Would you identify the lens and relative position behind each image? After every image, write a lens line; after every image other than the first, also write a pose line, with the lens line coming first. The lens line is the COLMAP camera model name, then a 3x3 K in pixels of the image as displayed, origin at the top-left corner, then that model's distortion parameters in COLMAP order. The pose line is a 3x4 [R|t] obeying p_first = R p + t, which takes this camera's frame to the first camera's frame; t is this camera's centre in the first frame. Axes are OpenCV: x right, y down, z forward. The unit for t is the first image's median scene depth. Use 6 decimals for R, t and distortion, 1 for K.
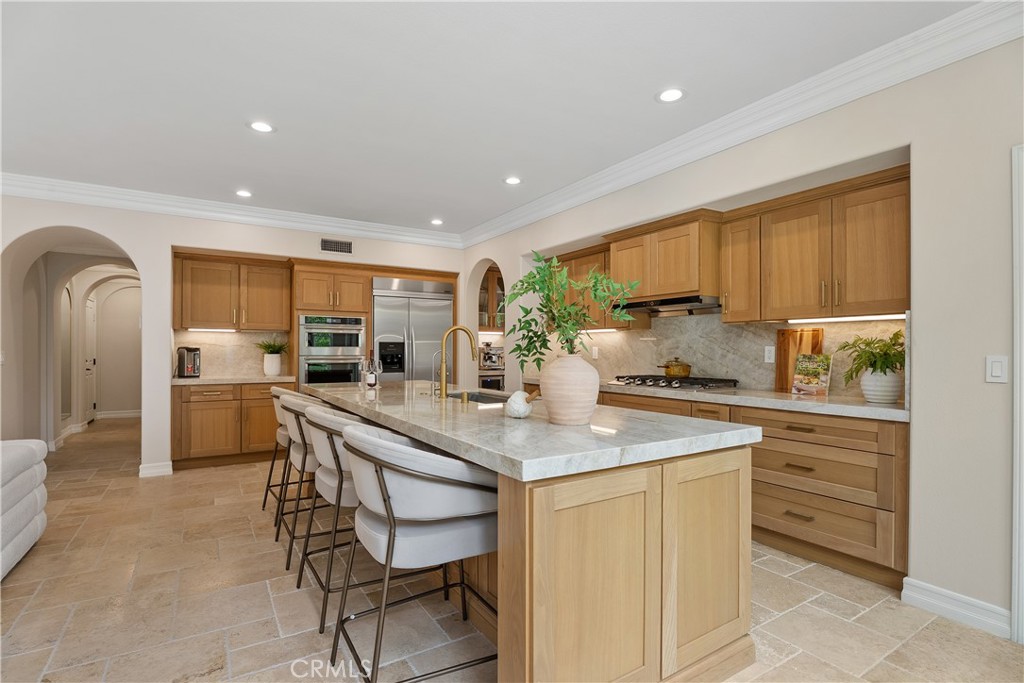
lens RADIAL K [[497.3, 0, 512.0], [0, 497.3, 341.5], [0, 0, 1]] dist [-0.003759, -0.001246]
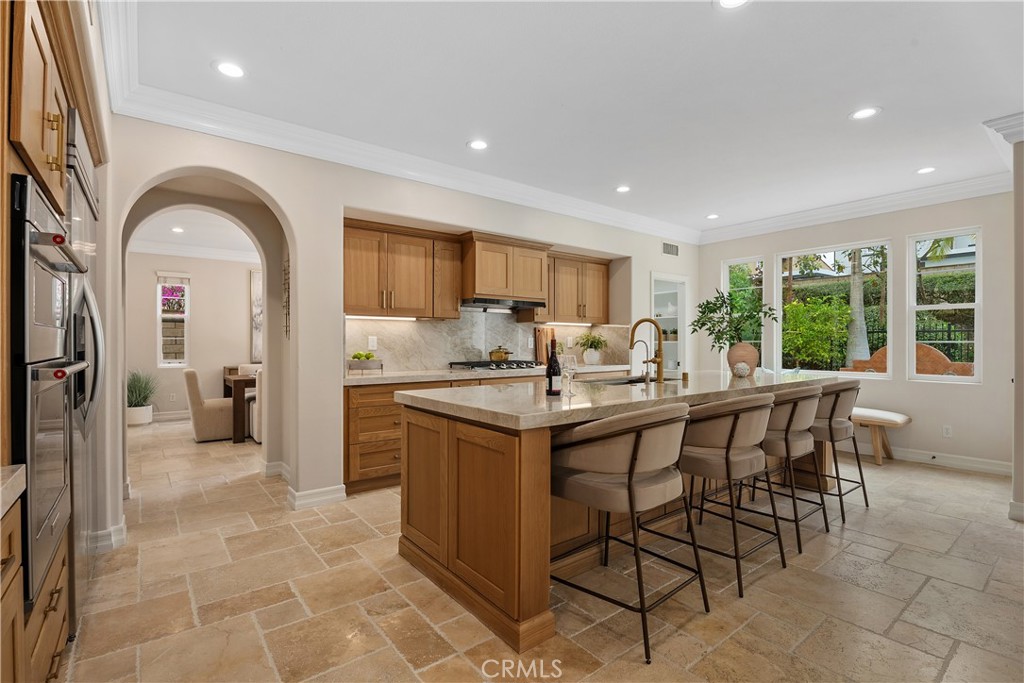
lens RADIAL K [[472.9, 0, 512.0], [0, 472.9, 341.5], [0, 0, 1]] dist [-0.013946, 0.000052]
pose [[-0.096115, -0.000012, 0.995370, -0.917099], [-0.013574, 0.999907, -0.001298, 0.024063], [-0.995278, -0.013636, -0.096106, 1.126697]]
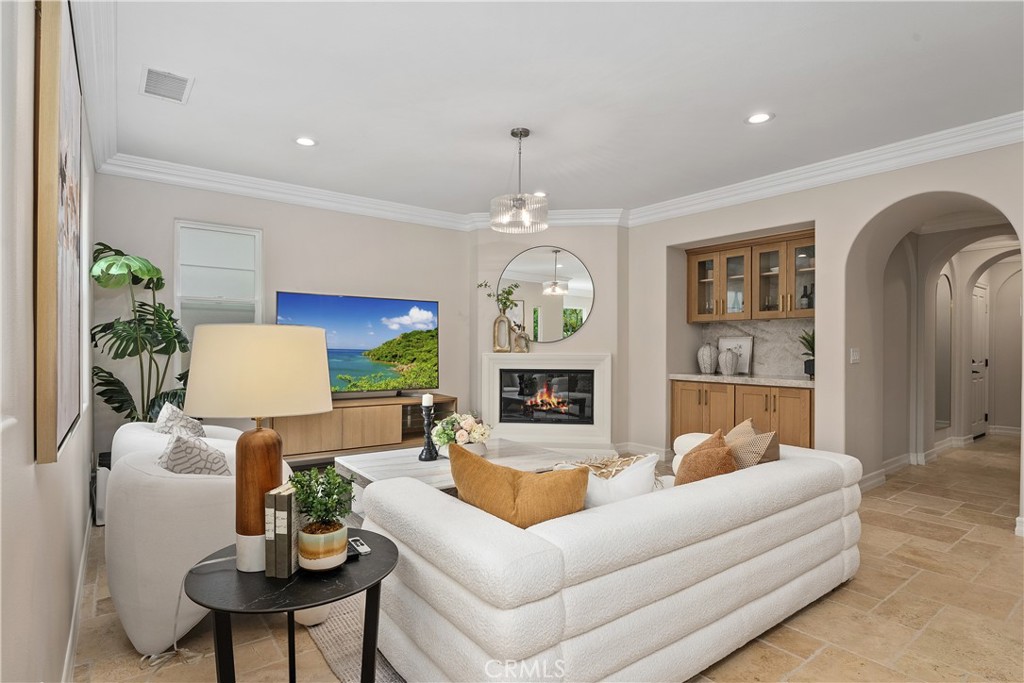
lens RADIAL K [[523.7, 0, 512.0], [0, 523.7, 341.5], [0, 0, 1]] dist [-0.022707, 0.000037]
pose [[0.079955, -0.003545, -0.996792, -0.123631], [0.005502, 0.999980, -0.003115, 0.008148], [0.996783, -0.005235, 0.079973, 0.298159]]
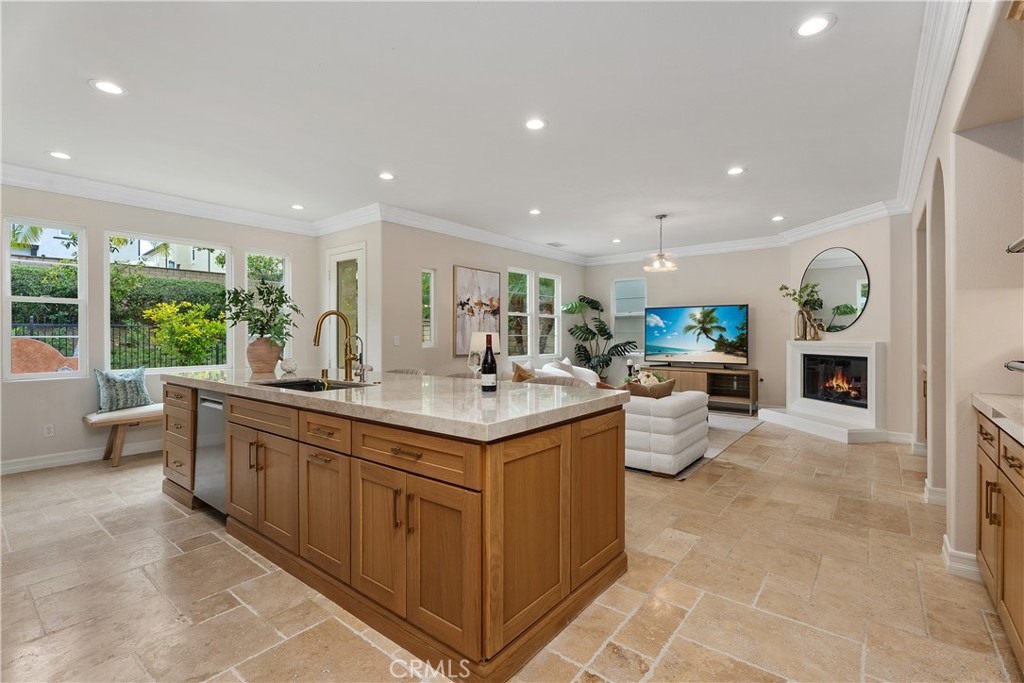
lens RADIAL K [[458.4, 0, 512.0], [0, 458.4, 341.5], [0, 0, 1]] dist [0.001240, -0.000028]
pose [[-0.946193, 0.004428, -0.323572, -0.127658], [0.005117, 0.999986, -0.001279, 0.030768], [0.323562, -0.002866, -0.946203, 1.588028]]
